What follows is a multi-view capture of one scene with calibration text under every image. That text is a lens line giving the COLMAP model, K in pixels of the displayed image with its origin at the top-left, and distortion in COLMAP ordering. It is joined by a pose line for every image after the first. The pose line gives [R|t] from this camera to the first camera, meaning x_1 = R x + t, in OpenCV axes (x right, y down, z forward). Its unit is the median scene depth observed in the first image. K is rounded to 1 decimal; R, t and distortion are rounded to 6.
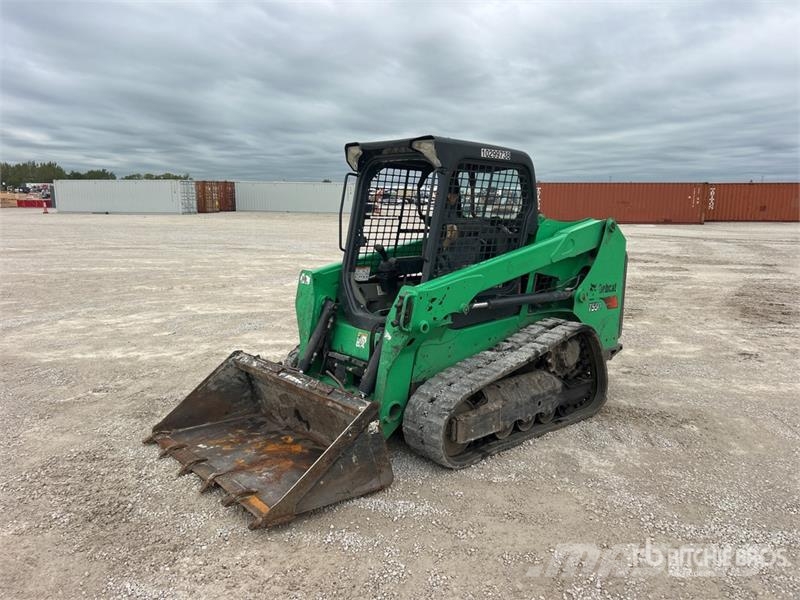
lens RADIAL K [[596.9, 0, 396.8], [0, 596.9, 303.7], [0, 0, 1]] dist [0.069905, -0.078497]
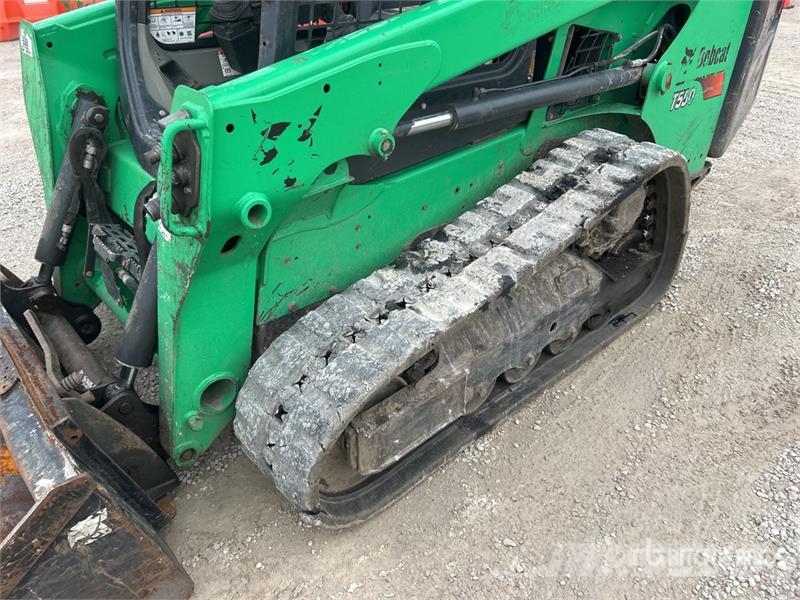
lens RADIAL K [[597.0, 0, 403.7], [0, 597.0, 297.6], [0, 0, 1]] dist [0.062166, -0.080772]
pose [[0.999863, -0.008664, 0.014069, 0.112255], [0.002397, 0.918536, 0.395330, -0.047065], [-0.016348, -0.395242, 0.918431, 0.575075]]
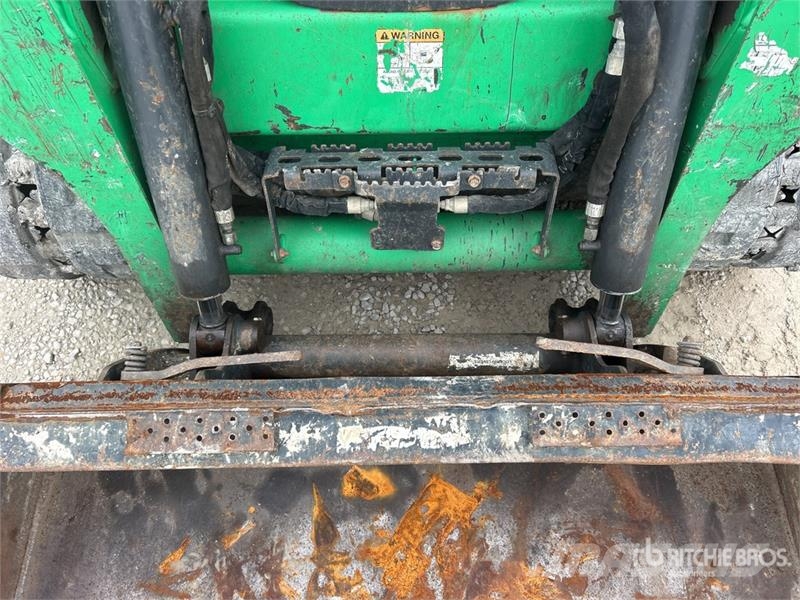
lens RADIAL K [[603.6, 0, 403.4], [0, 603.6, 297.4], [0, 0, 1]] dist [0.065044, -0.076789]
pose [[0.652475, -0.697006, 0.297422, -0.187815], [0.138645, 0.495646, 0.857387, -0.088351], [-0.745019, -0.518188, 0.420032, 0.862152]]
